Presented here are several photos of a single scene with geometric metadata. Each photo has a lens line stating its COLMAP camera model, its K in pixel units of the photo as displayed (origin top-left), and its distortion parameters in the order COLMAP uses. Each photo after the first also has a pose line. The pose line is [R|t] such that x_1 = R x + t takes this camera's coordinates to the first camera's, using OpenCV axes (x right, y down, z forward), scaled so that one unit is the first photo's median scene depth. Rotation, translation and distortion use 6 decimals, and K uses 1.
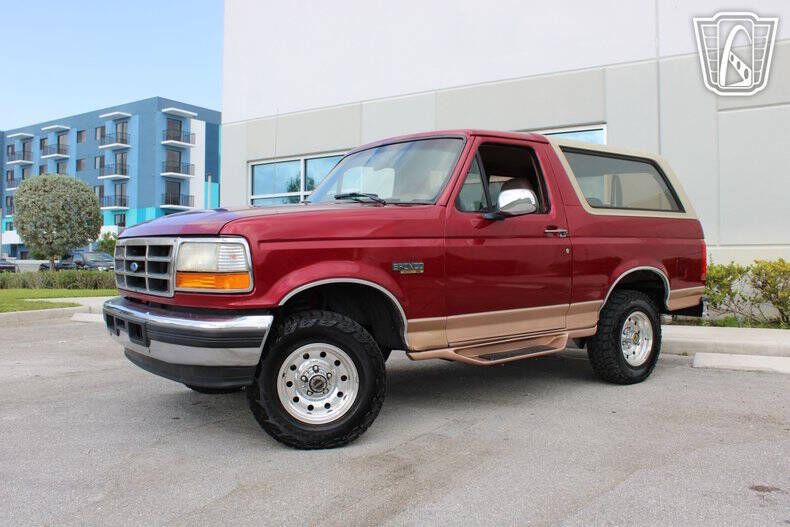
lens RADIAL K [[678.7, 0, 395.3], [0, 678.7, 255.4], [0, 0, 1]] dist [-0.121639, 0.041584]
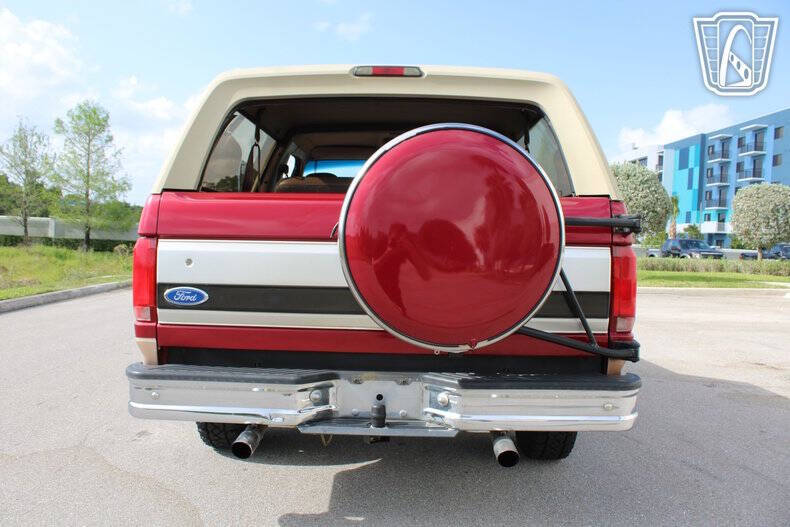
lens RADIAL K [[641.6, 0, 387.6], [0, 641.6, 262.9], [0, 0, 1]] dist [-0.146460, 0.108577]
pose [[0.540968, 0.058104, -0.839034, 0.305396], [-0.031125, 0.998310, 0.049065, -0.027334], [0.840467, -0.000427, 0.541862, -0.880712]]
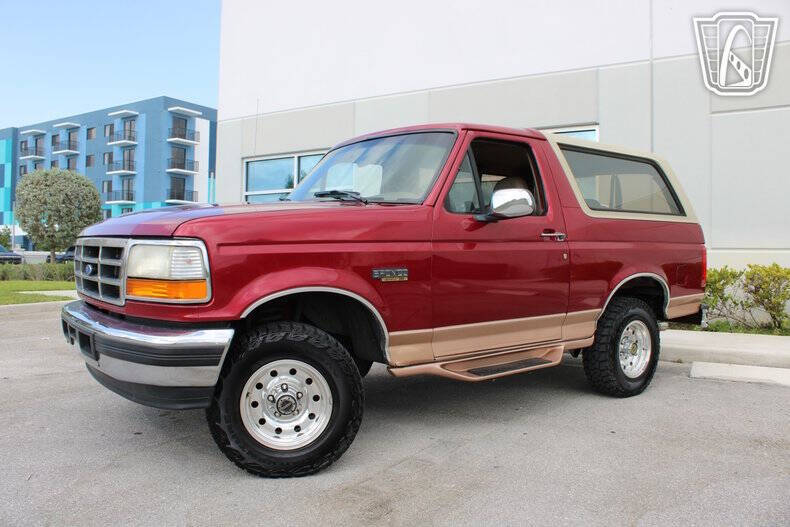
lens RADIAL K [[643.1, 0, 392.7], [0, 643.1, 258.3], [0, 0, 1]] dist [-0.126356, 0.040731]
pose [[0.999907, 0.013066, 0.003885, 0.014073], [-0.013113, 0.999840, 0.012196, -0.010807], [-0.003725, -0.012246, 0.999918, 0.115943]]
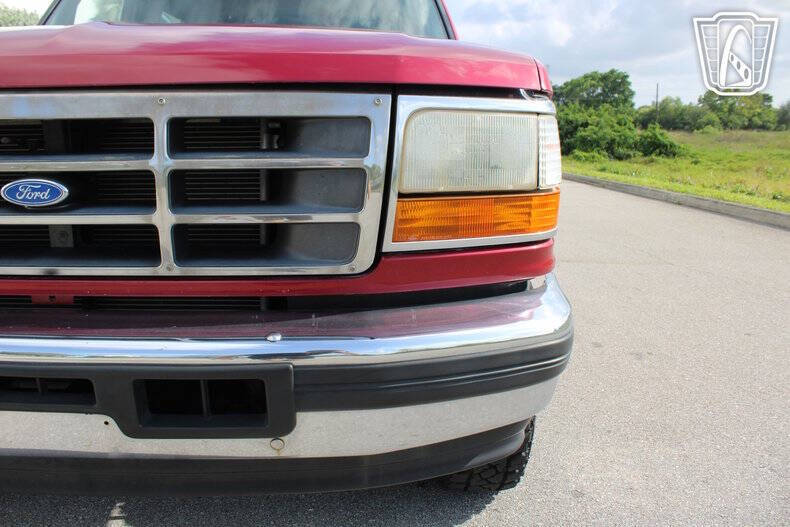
lens RADIAL K [[641.6, 0, 390.4], [0, 641.6, 264.2], [0, 0, 1]] dist [-0.146460, 0.108577]
pose [[0.599198, -0.166440, 0.783109, -0.404950], [0.007481, 0.979273, 0.202408, -0.005380], [-0.800566, -0.115424, 0.588024, 0.557957]]
